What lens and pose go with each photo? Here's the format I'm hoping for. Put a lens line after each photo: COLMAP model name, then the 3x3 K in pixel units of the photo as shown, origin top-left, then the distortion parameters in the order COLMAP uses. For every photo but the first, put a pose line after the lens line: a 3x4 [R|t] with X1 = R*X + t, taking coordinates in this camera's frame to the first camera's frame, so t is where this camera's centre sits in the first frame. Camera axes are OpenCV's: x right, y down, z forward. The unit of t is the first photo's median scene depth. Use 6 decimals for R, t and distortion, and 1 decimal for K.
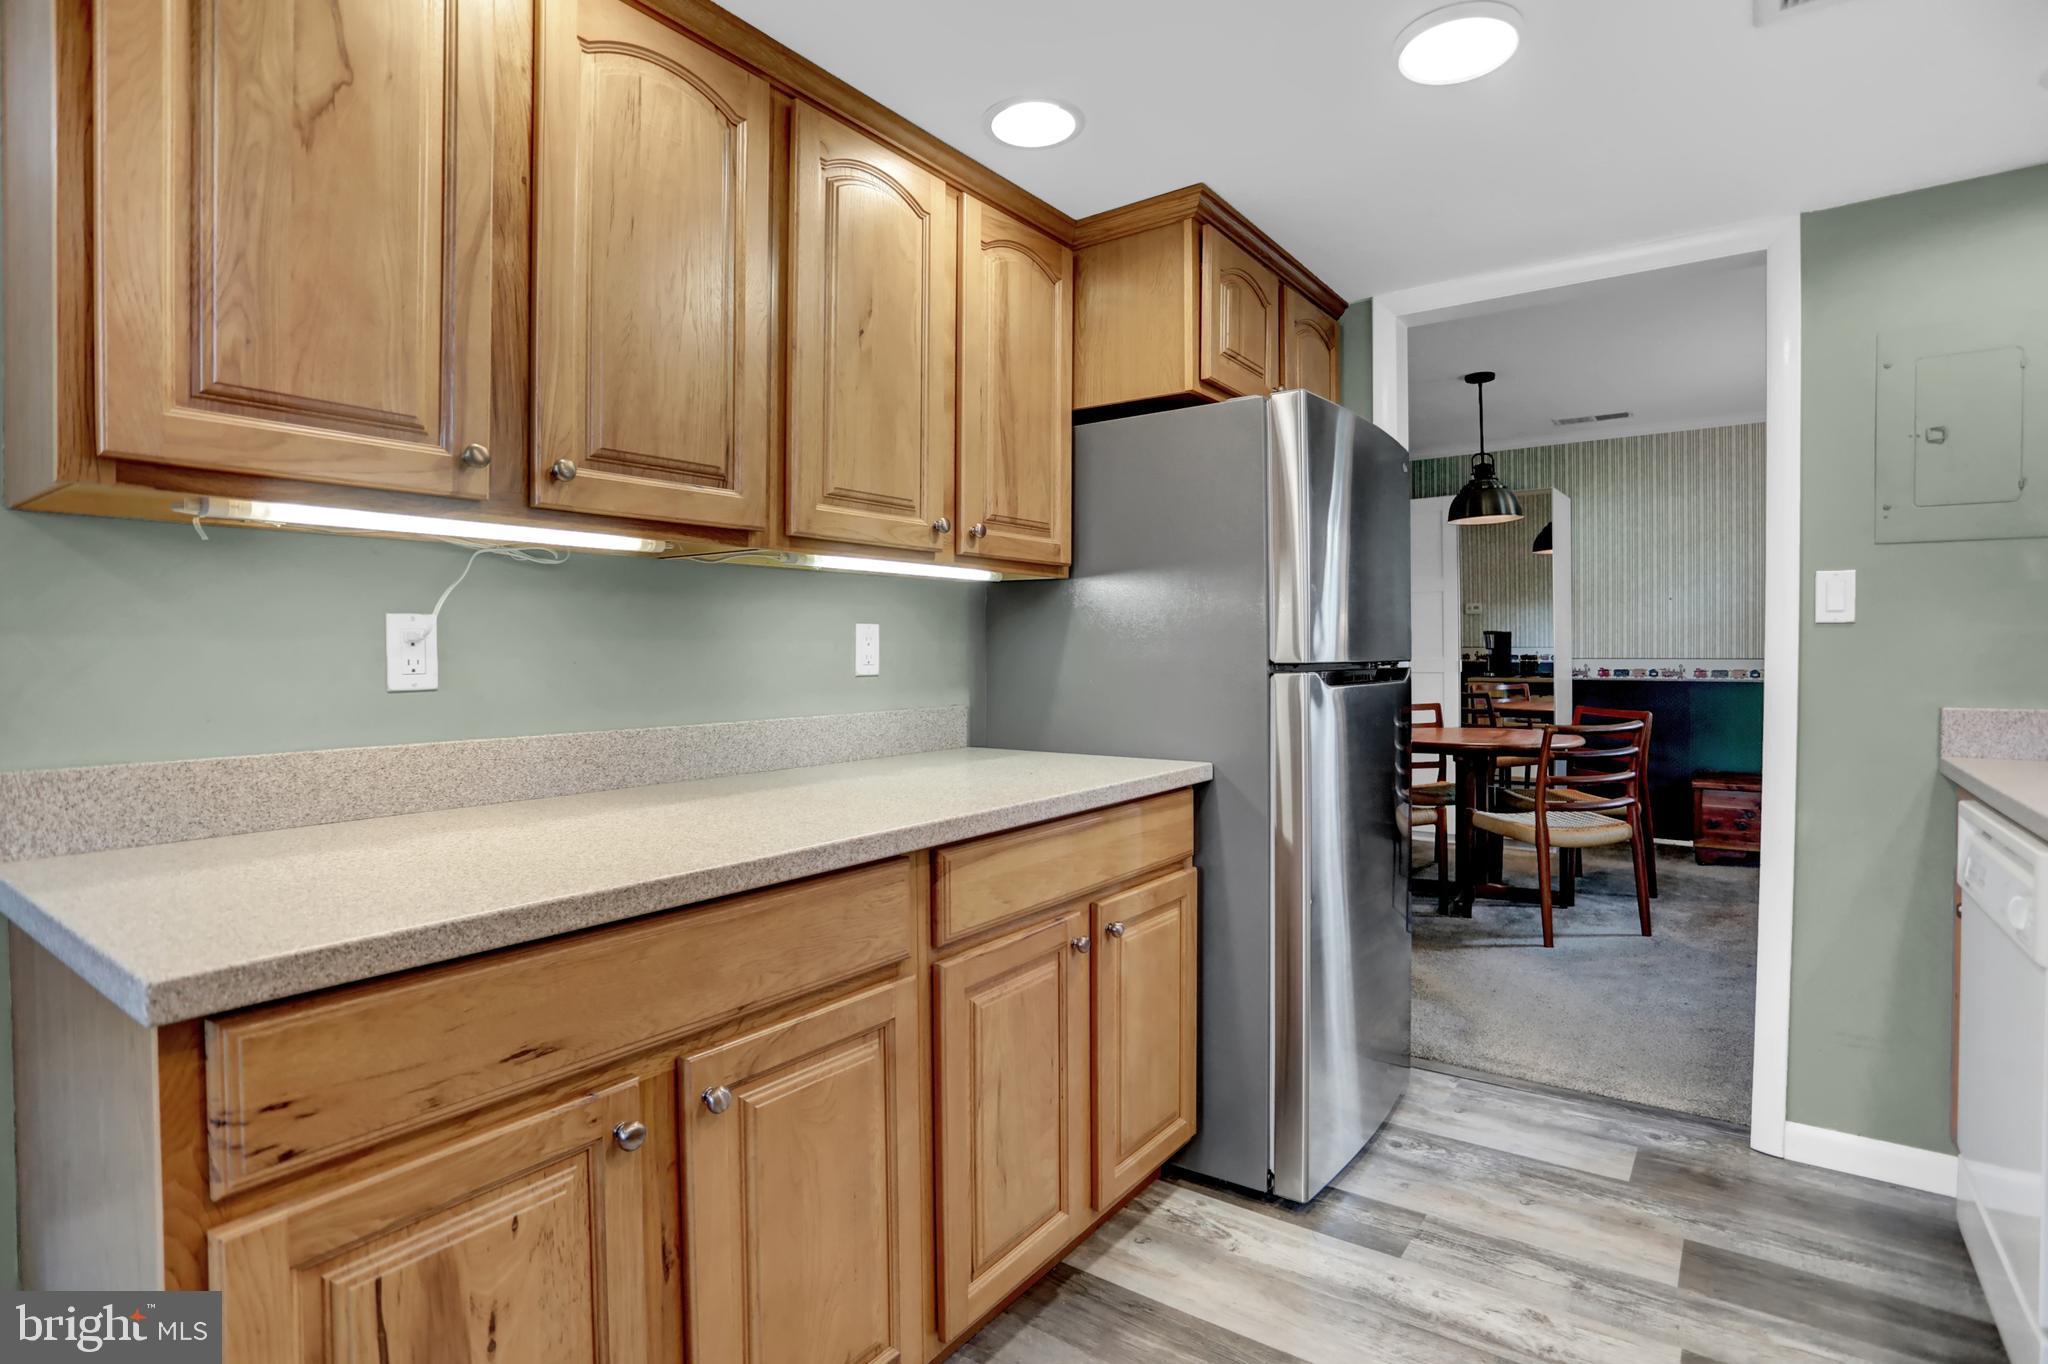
lens RADIAL K [[984.7, 0, 1020.0], [0, 984.7, 659.1], [0, 0, 1]] dist [-0.057070, 0.020569]
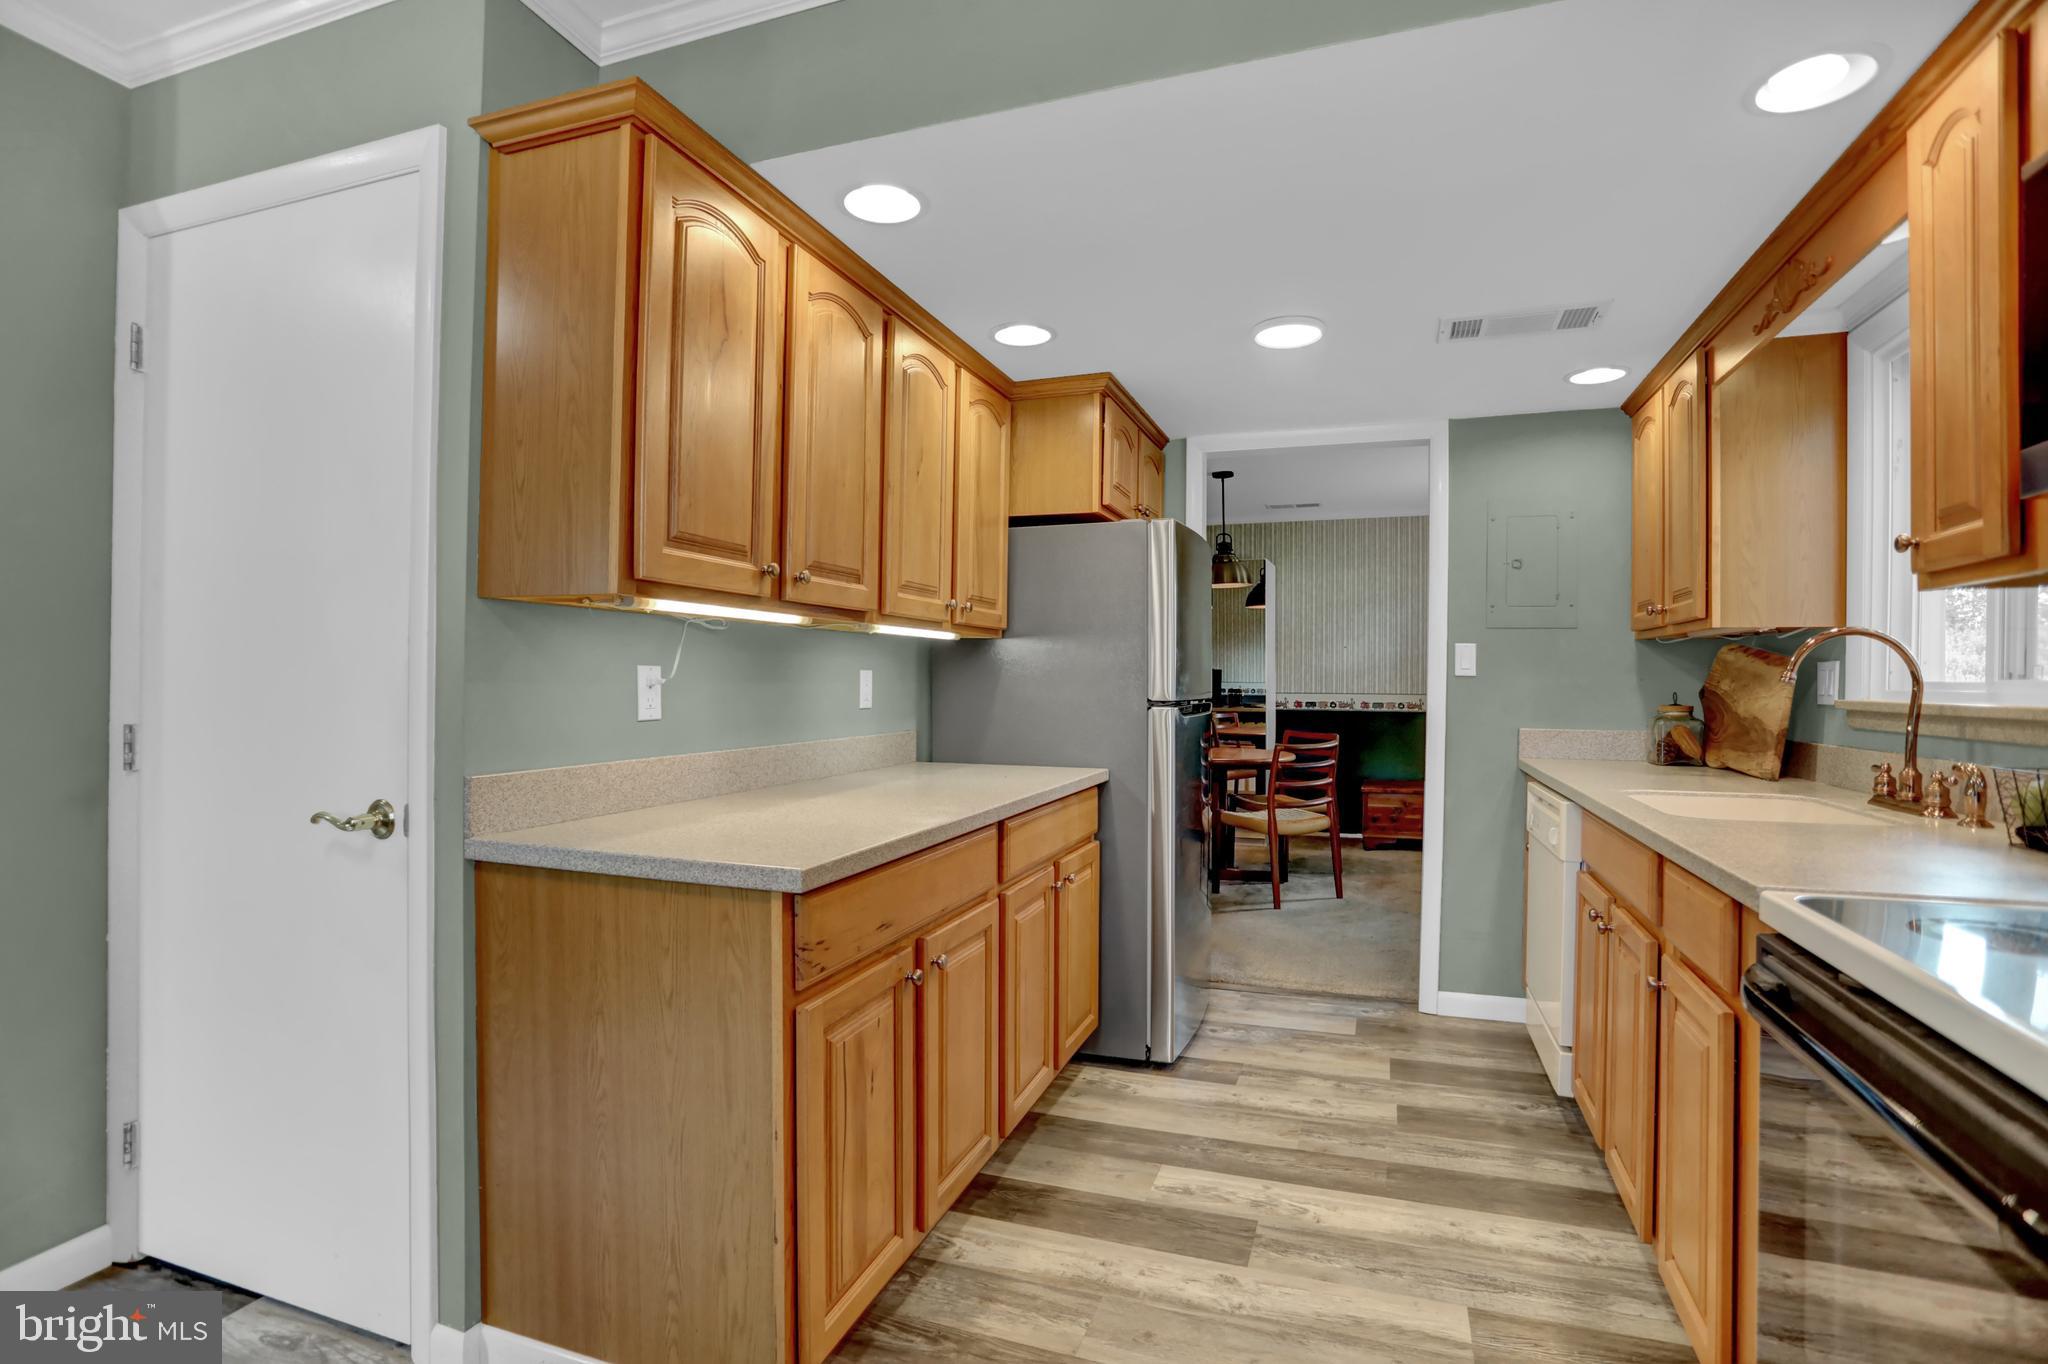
lens RADIAL K [[981.5, 0, 1032.9], [0, 981.5, 678.0], [0, 0, 1]] dist [-0.066109, 0.023276]
pose [[0.952691, 0.011361, 0.303729, -0.336610], [-0.008652, 0.999910, -0.010263, -0.012681], [-0.303818, 0.007150, 0.952703, -0.333977]]
